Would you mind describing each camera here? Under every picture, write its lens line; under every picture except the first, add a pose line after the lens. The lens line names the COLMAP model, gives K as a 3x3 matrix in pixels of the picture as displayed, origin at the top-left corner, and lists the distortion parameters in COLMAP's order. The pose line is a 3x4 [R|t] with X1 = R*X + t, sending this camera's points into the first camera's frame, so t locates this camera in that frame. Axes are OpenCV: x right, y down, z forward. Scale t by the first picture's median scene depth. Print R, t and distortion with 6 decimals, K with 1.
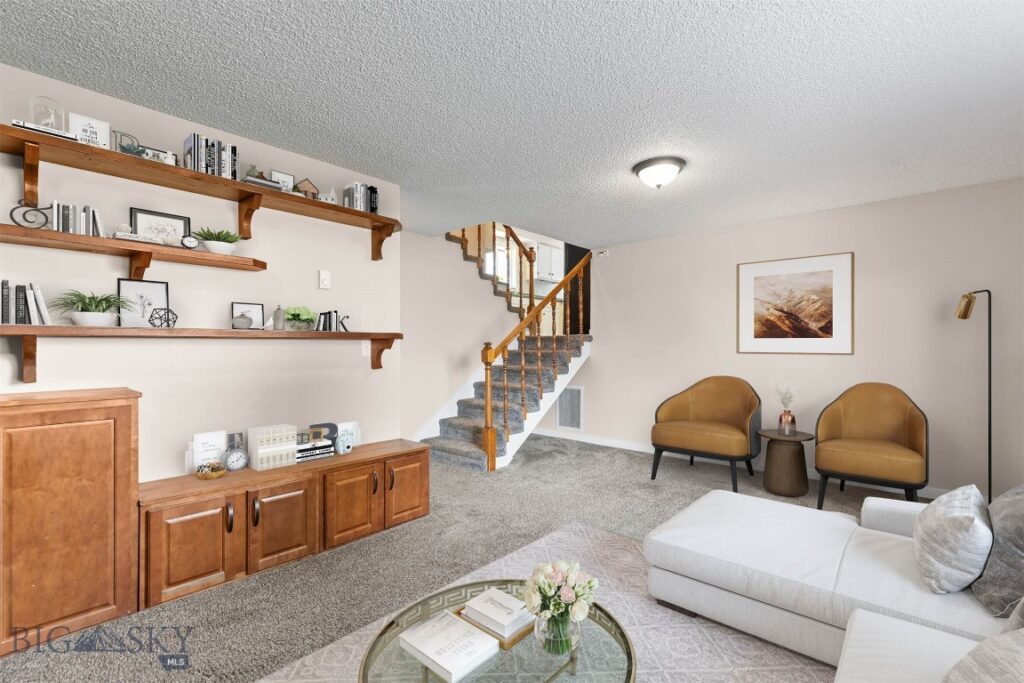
lens RADIAL K [[462.3, 0, 512.0], [0, 462.3, 341.5], [0, 0, 1]] dist [0.010064, -0.000046]
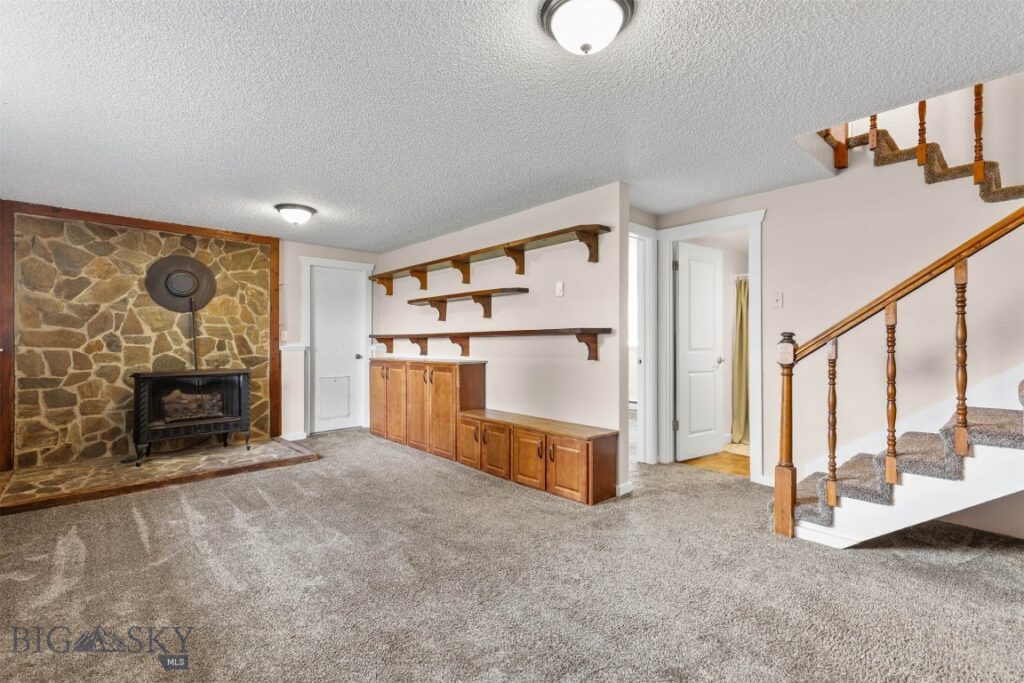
lens RADIAL K [[462.3, 0, 512.0], [0, 462.3, 341.5], [0, 0, 1]] dist [0.010064, -0.000046]
pose [[-0.095515, -0.000385, -0.995428, 0.837979], [0.014146, 0.999898, -0.001744, 0.012644], [0.995328, -0.014248, -0.095499, 0.922734]]
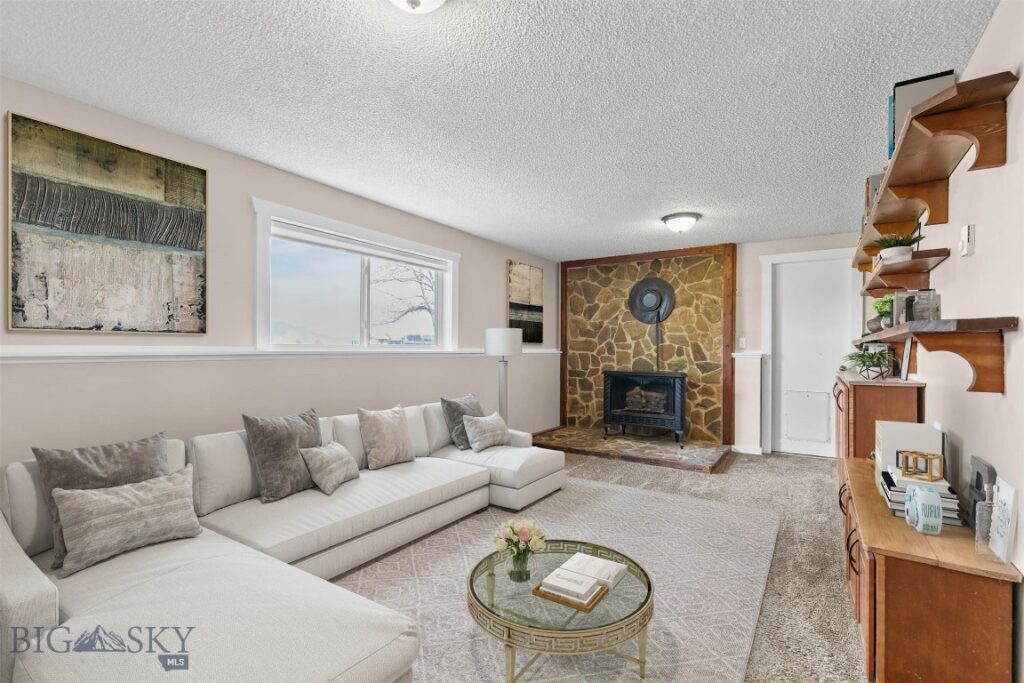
lens RADIAL K [[462.3, 0, 512.0], [0, 462.3, 341.5], [0, 0, 1]] dist [0.010064, -0.000046]
pose [[-0.988901, -0.010547, -0.148199, 0.278749], [-0.006771, 0.999640, -0.025959, 0.020772], [0.148419, -0.024667, -0.988617, 1.420081]]
